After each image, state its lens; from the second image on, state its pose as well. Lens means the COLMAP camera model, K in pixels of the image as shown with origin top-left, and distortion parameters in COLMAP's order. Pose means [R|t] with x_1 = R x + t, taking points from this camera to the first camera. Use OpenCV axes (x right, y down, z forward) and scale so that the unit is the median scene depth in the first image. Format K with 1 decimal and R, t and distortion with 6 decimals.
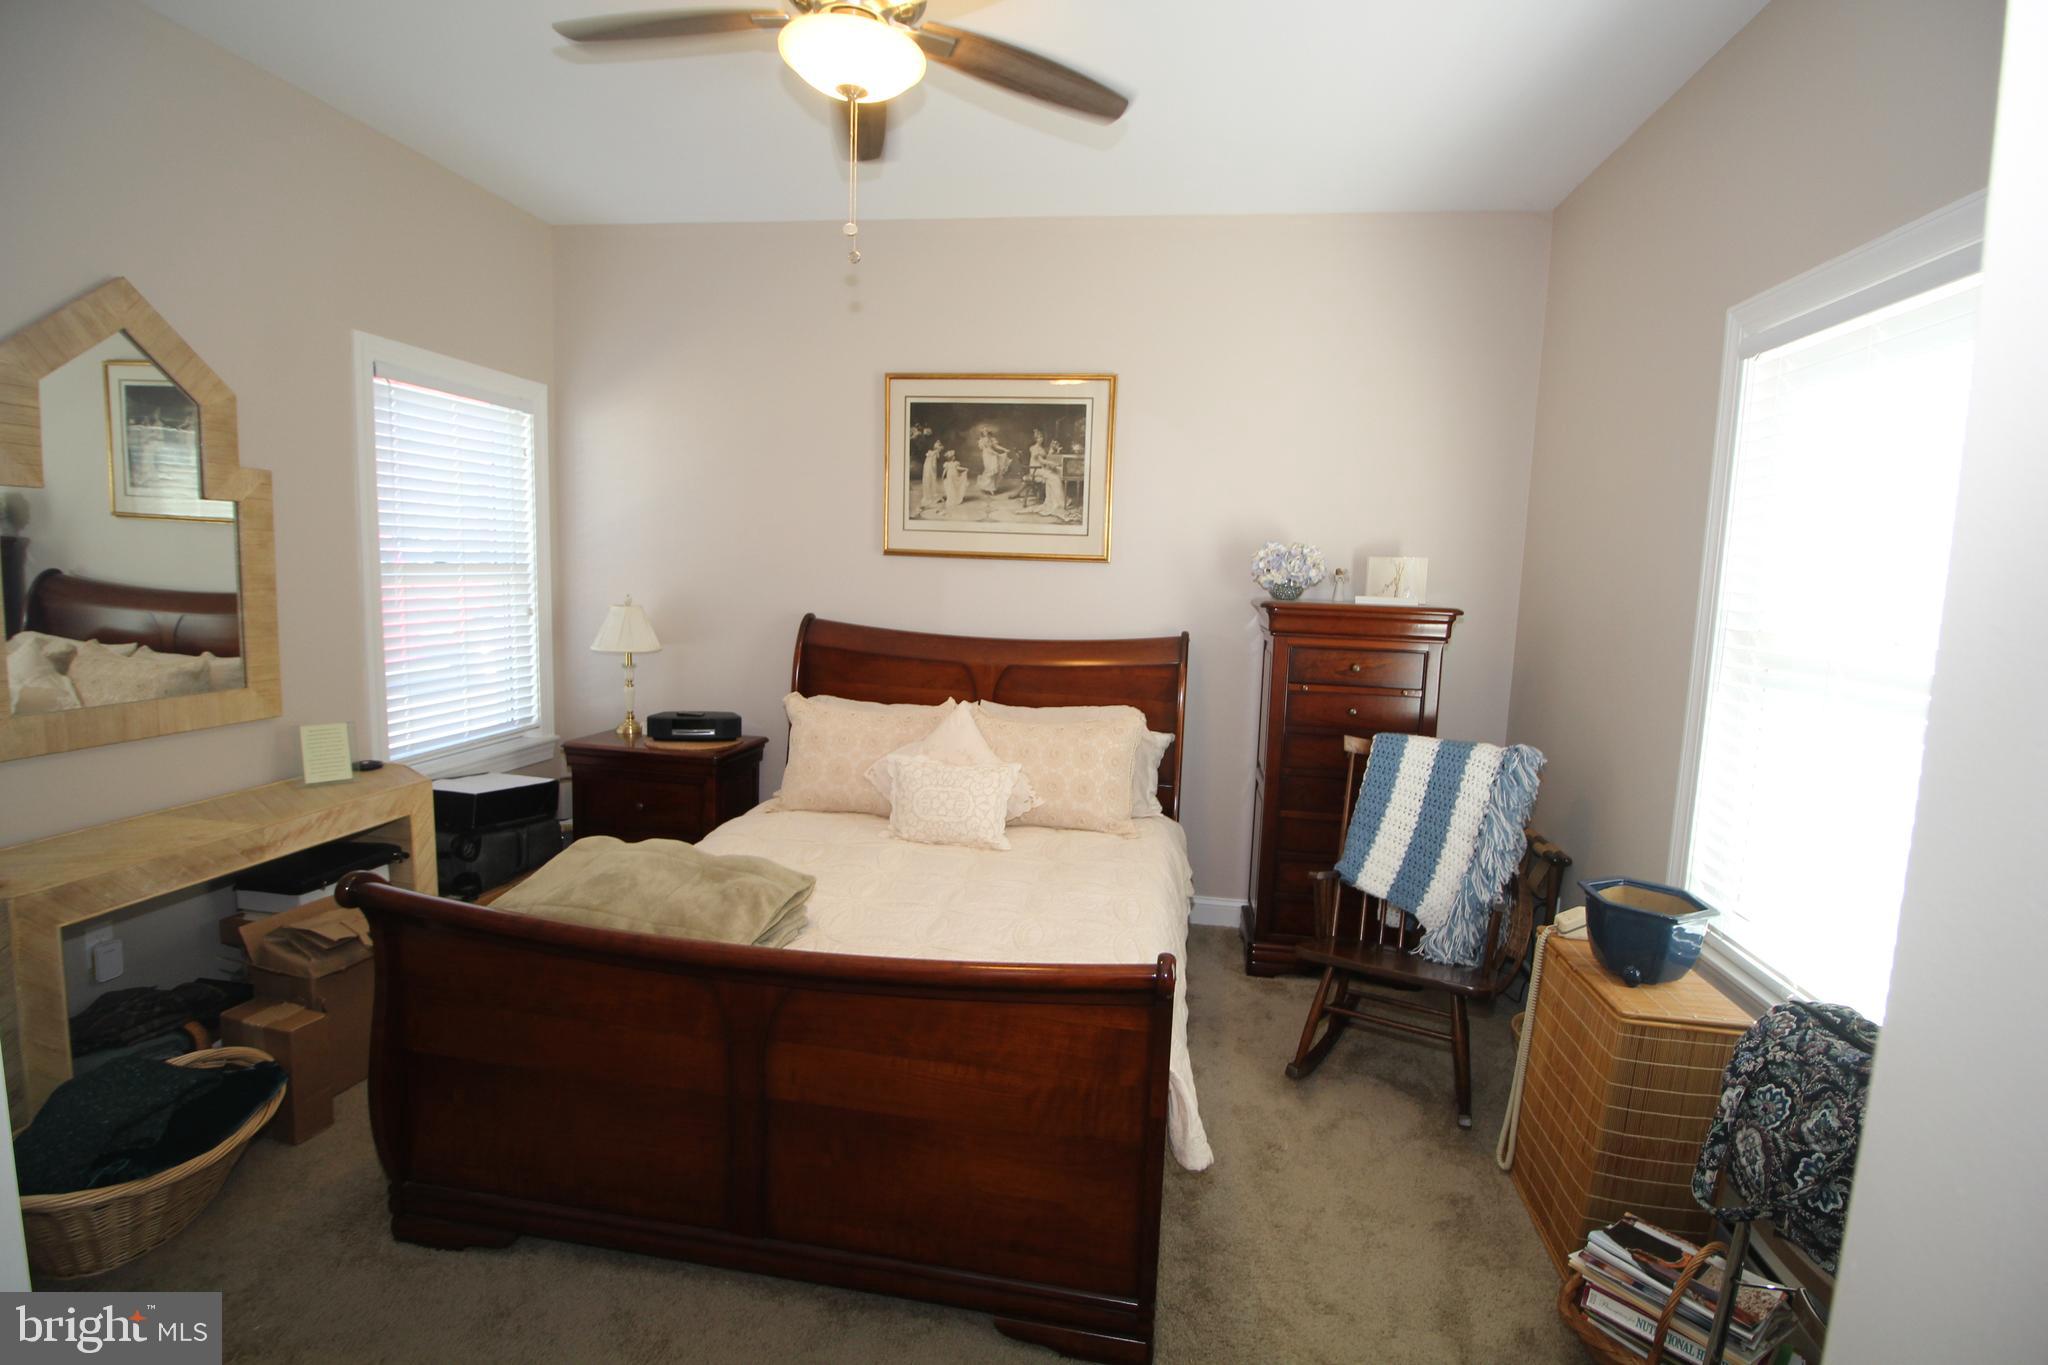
lens RADIAL K [[950.6, 0, 1032.5], [0, 950.6, 675.5], [0, 0, 1]] dist [-0.004368, -0.008211]
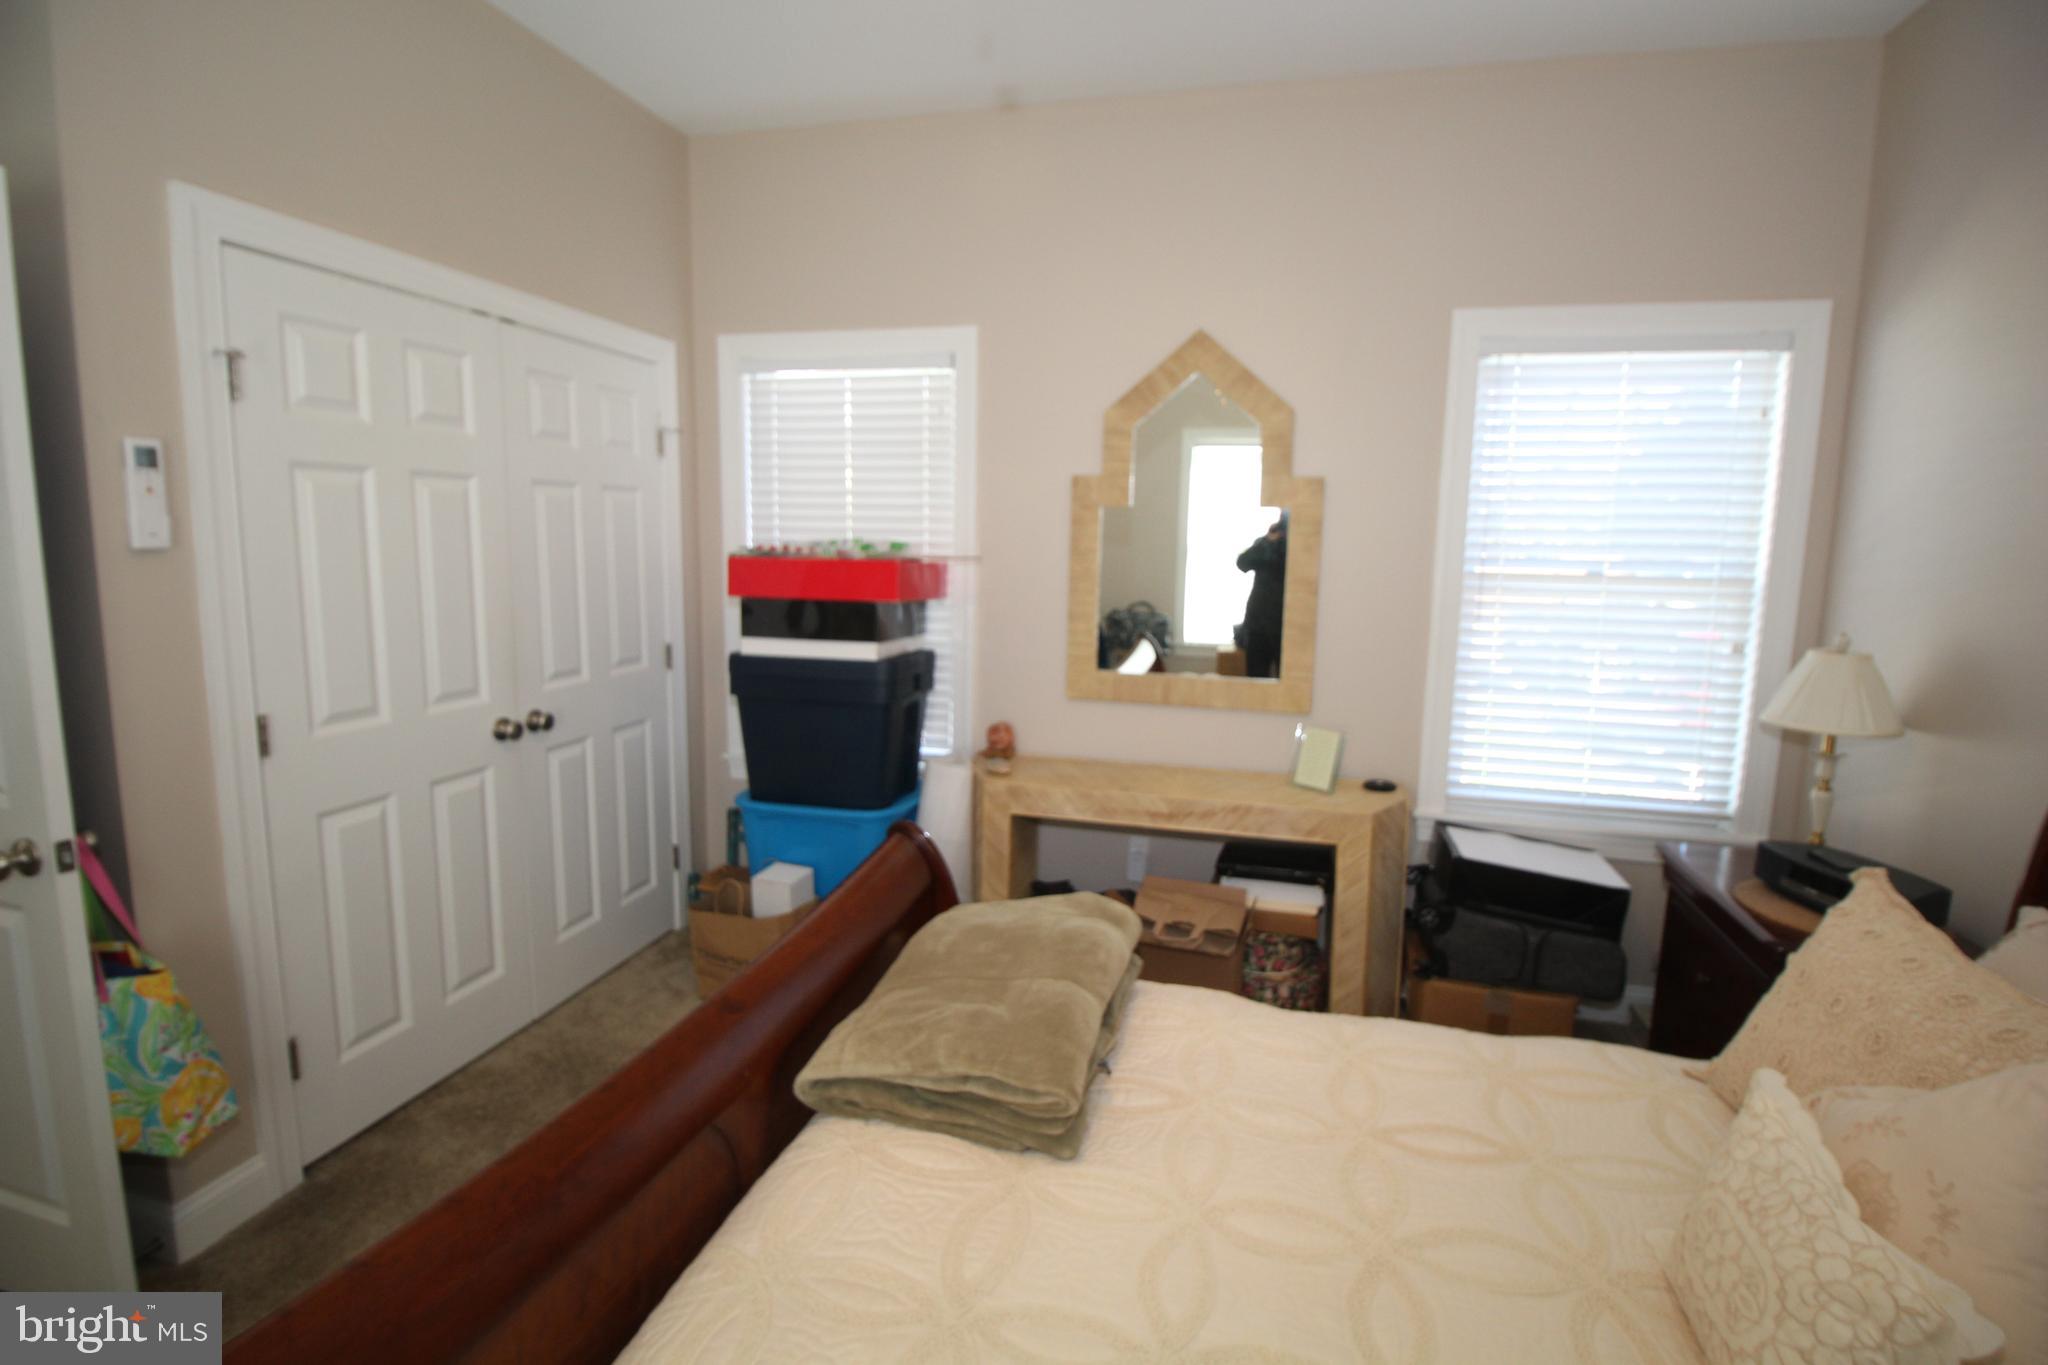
lens RADIAL K [[950.6, 0, 1027.4], [0, 950.6, 663.6], [0, 0, 1]] dist [-0.004368, -0.008211]
pose [[-0.098588, 0.096382, -0.990450, 0.223580], [-0.139973, 0.984060, 0.109693, -0.071184], [0.985235, 0.149451, -0.083526, 0.661585]]
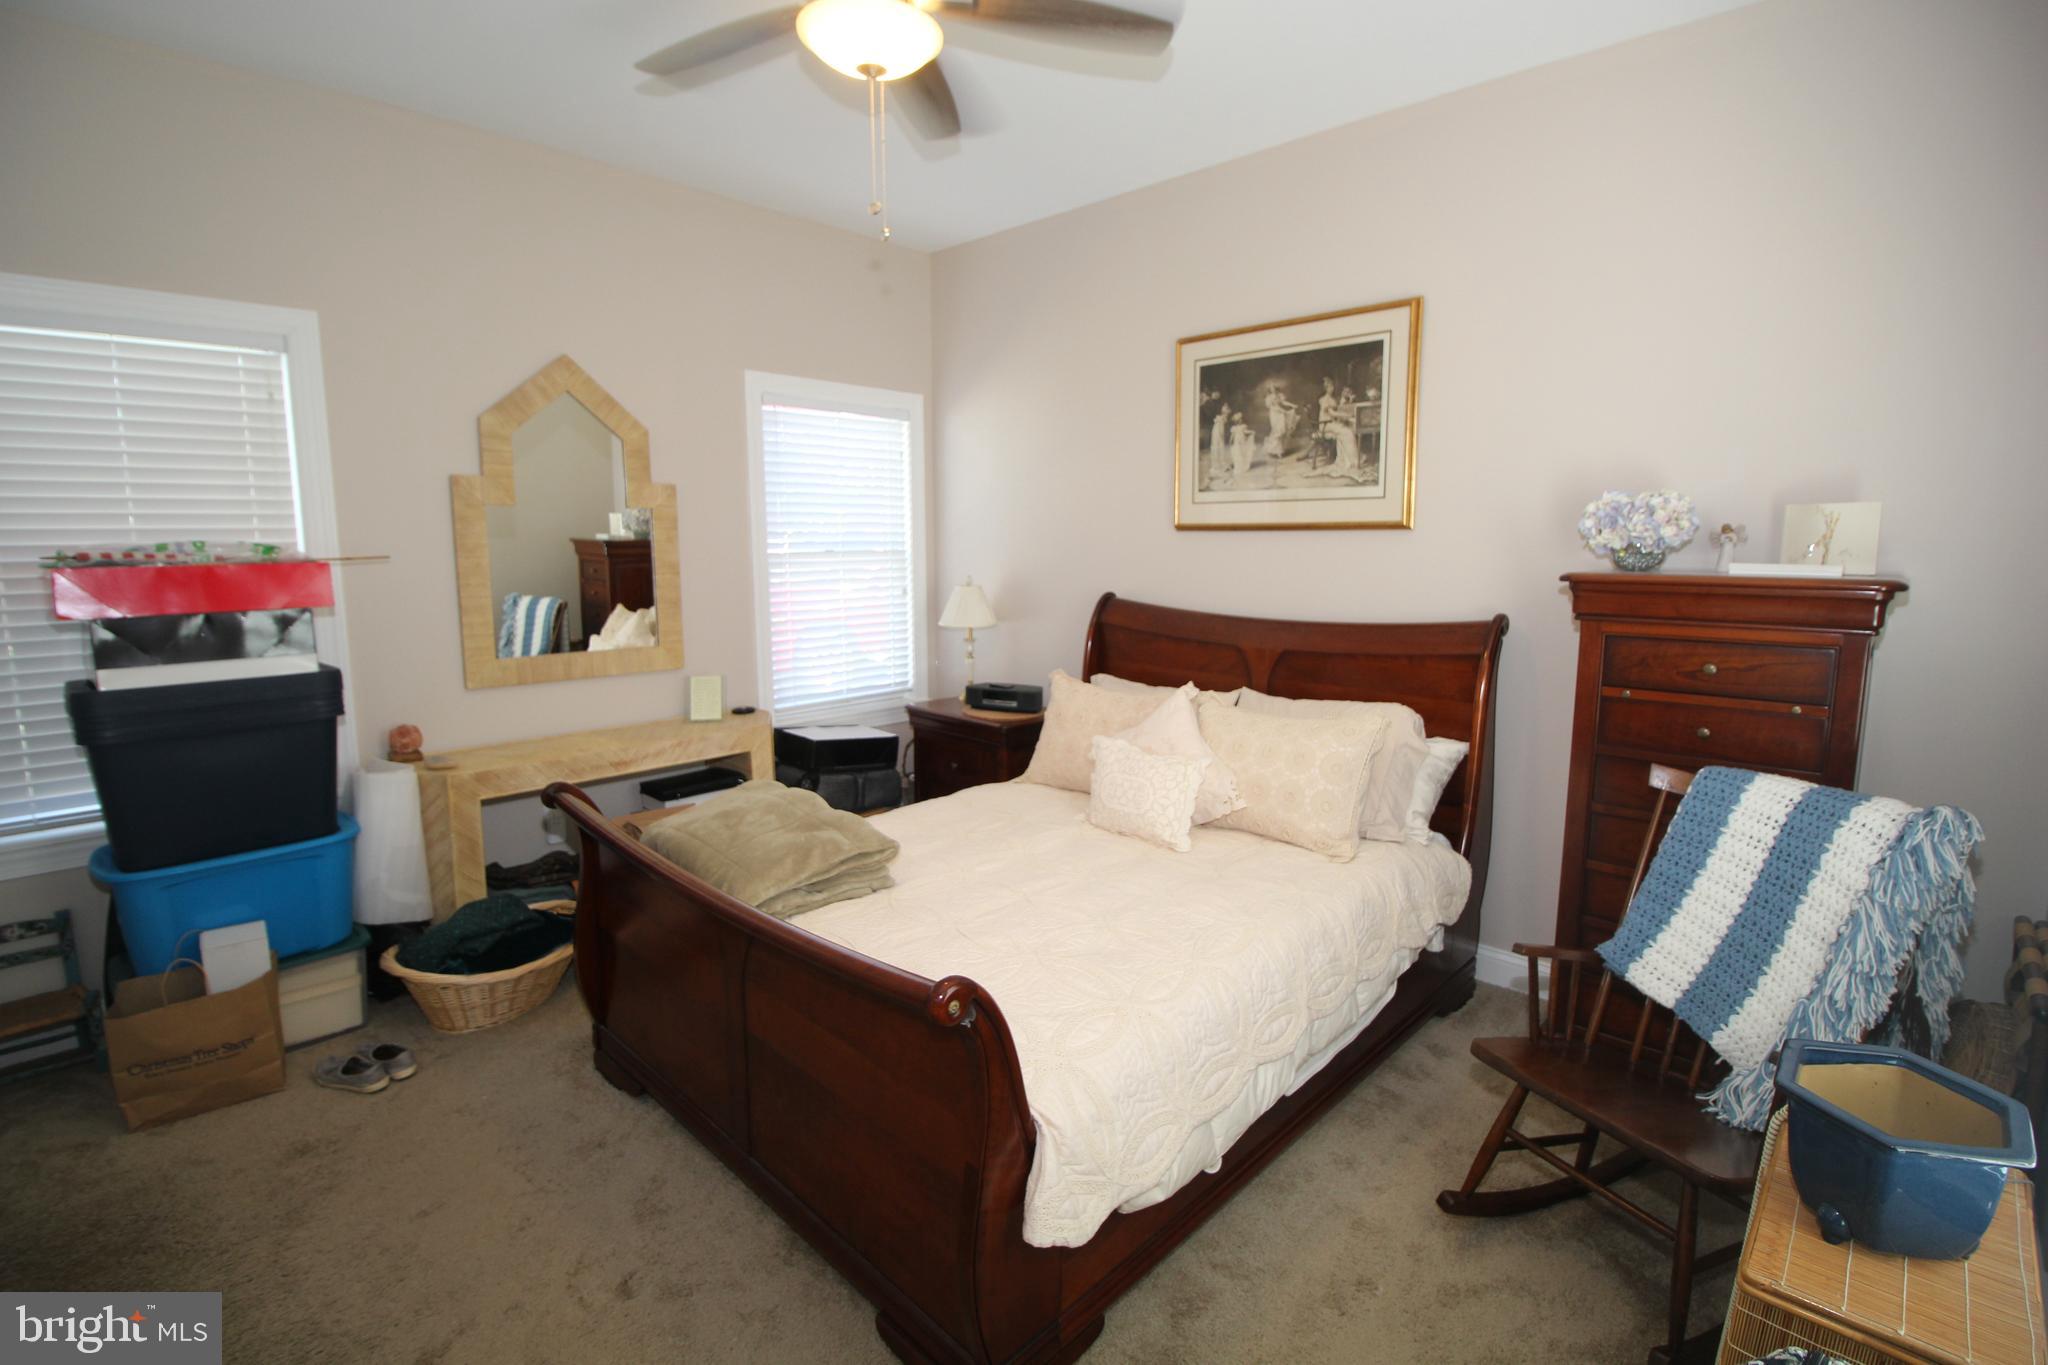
lens RADIAL K [[950.6, 0, 1028.8], [0, 950.6, 668.3], [0, 0, 1]] dist [-0.004368, -0.008211]
pose [[0.816404, 0.043597, -0.575833, 0.322605], [-0.038522, 0.999037, 0.021023, -0.003507], [0.576195, 0.005019, 0.817297, 0.157062]]
